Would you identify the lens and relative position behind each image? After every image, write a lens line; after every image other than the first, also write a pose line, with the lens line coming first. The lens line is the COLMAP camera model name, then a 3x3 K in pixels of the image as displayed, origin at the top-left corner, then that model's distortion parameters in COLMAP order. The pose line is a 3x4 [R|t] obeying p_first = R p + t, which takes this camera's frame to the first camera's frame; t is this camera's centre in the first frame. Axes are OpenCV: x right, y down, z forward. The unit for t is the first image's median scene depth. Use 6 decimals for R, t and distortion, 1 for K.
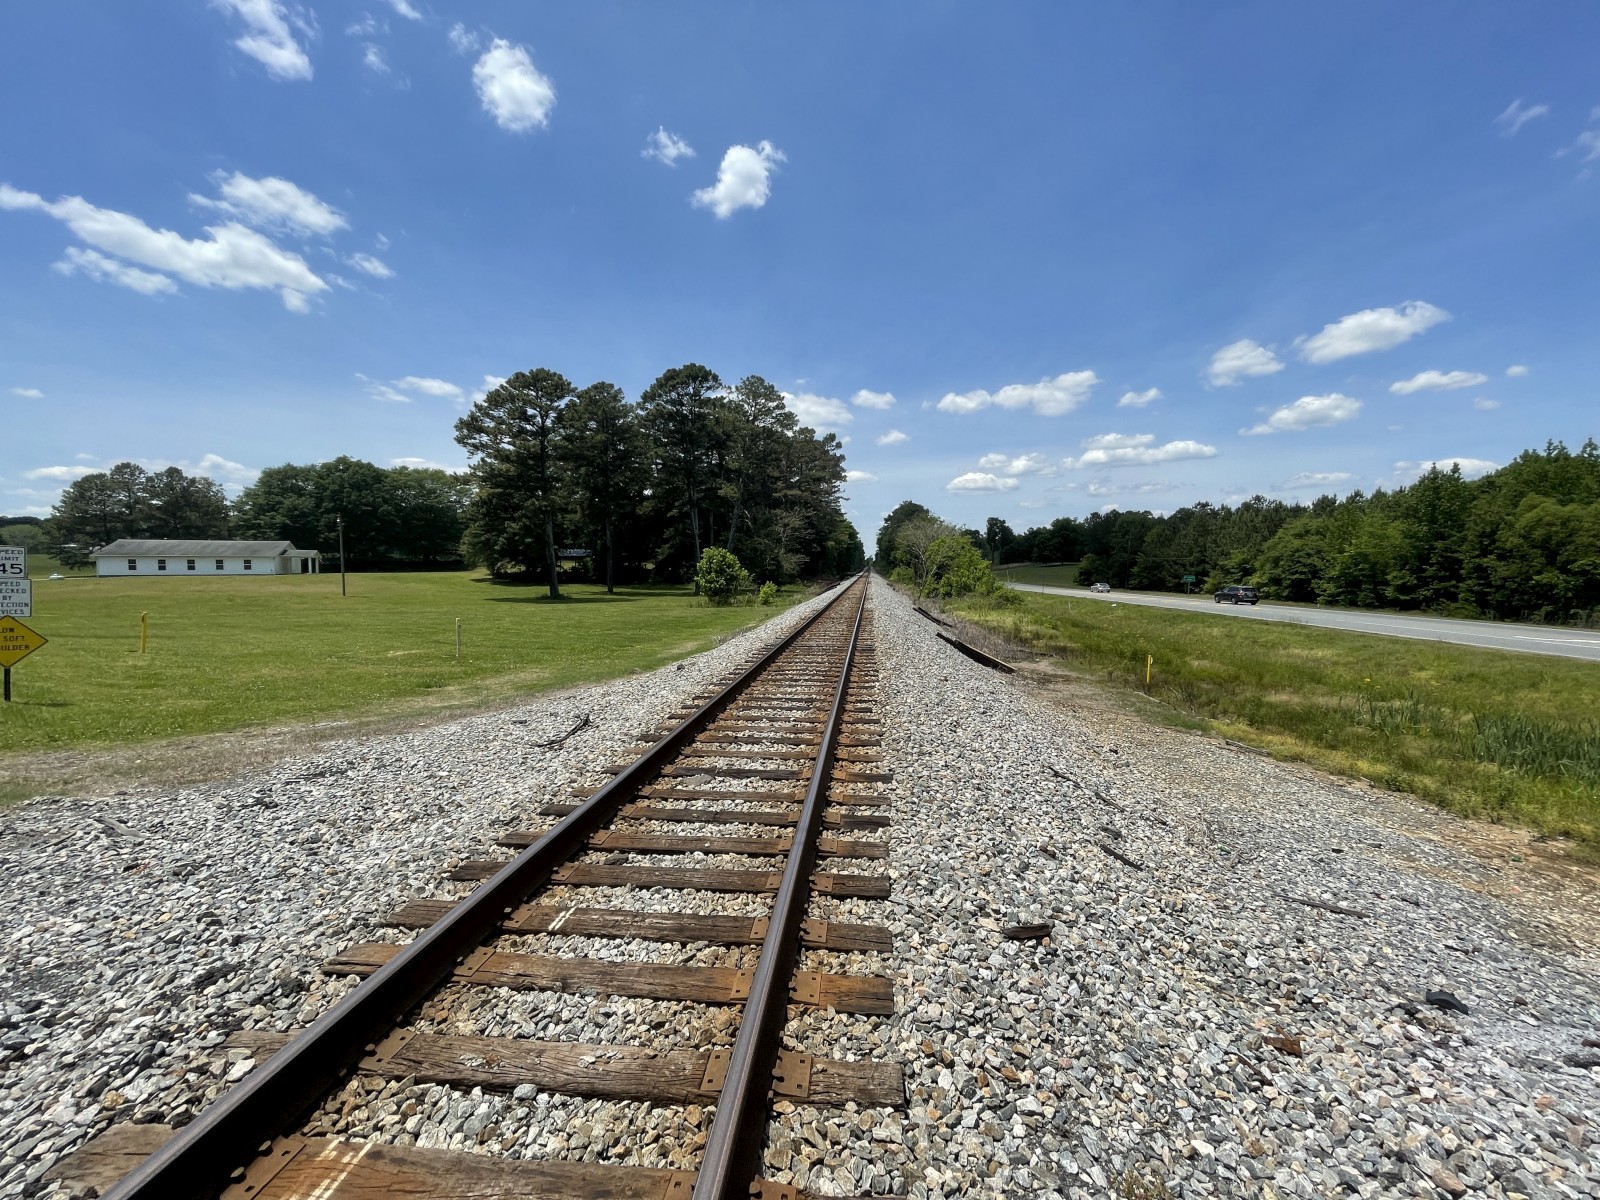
lens RADIAL K [[646.1, 0, 813.6], [0, 646.1, 595.8], [0, 0, 1]] dist [-0.002660, -0.000077]
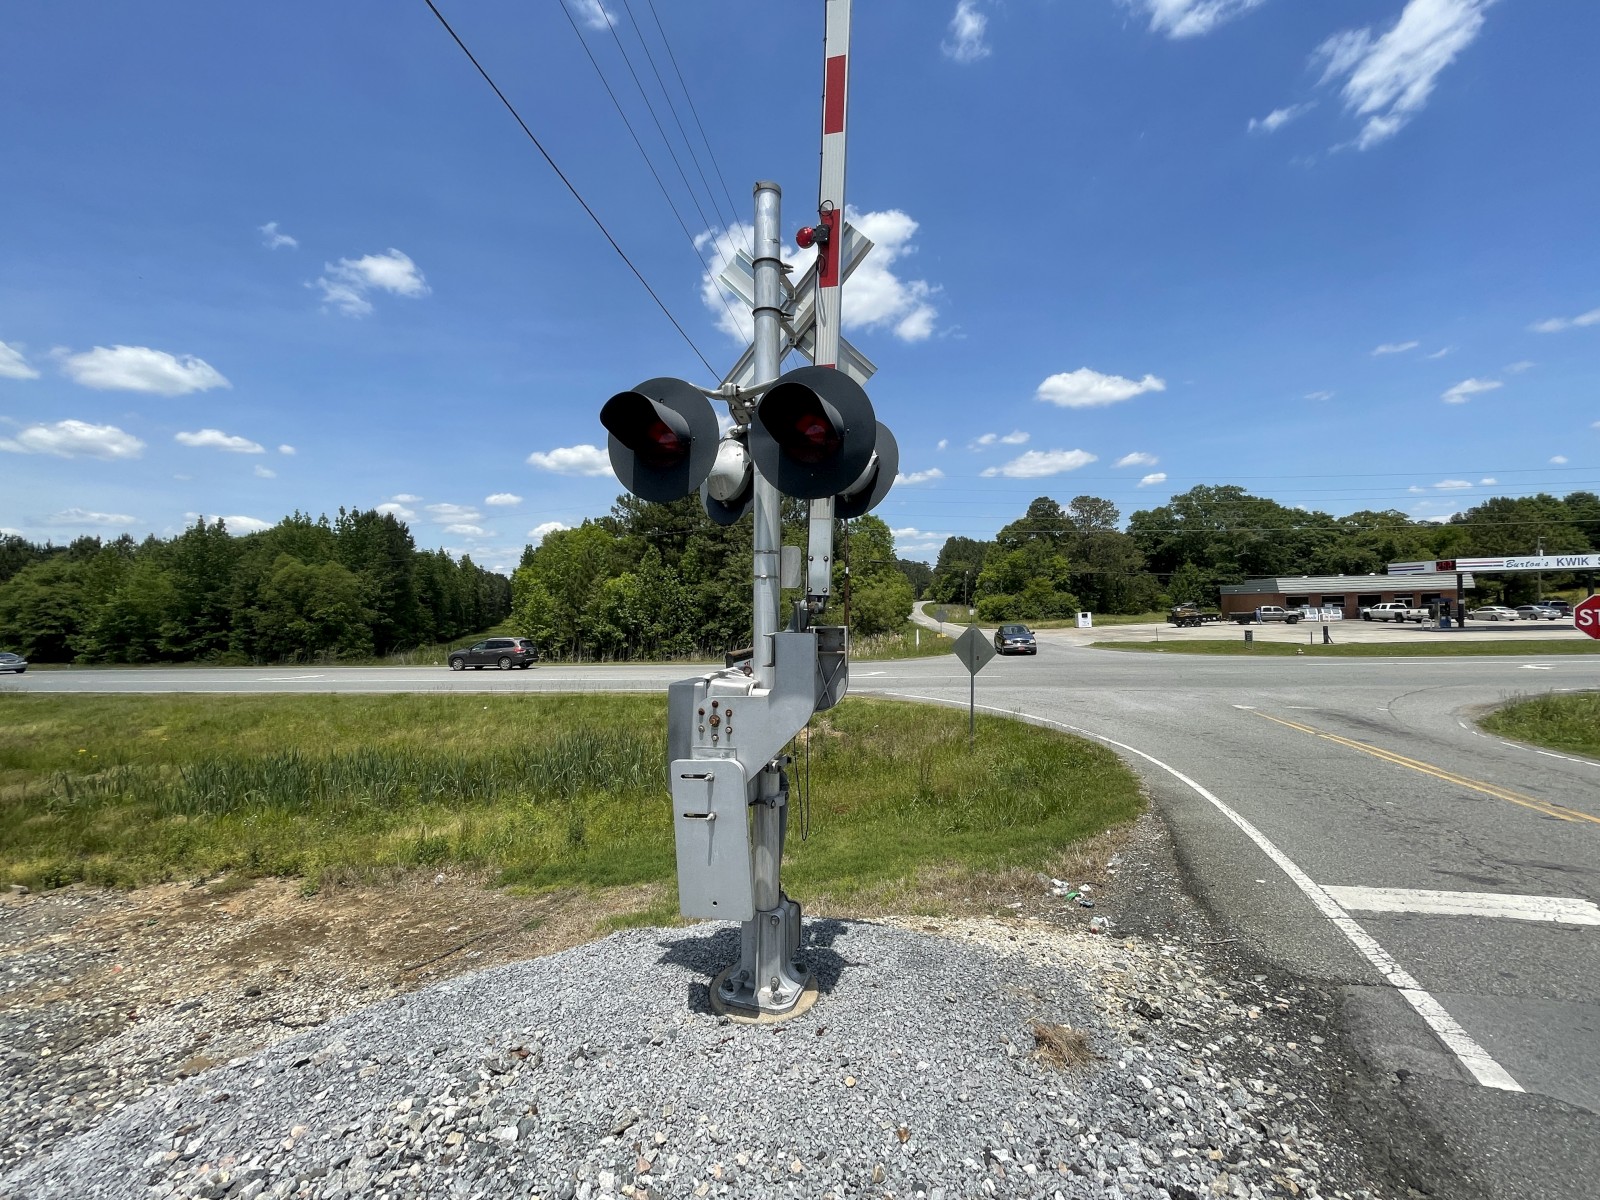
lens RADIAL K [[646.1, 0, 801.6], [0, 646.1, 601.6], [0, 0, 1]] dist [-0.002660, -0.000077]
pose [[0.066769, 0.008652, 0.997731, 0.127667], [0.060963, 0.998059, -0.012735, 0.003154], [-0.995904, 0.061675, 0.066112, -0.034037]]
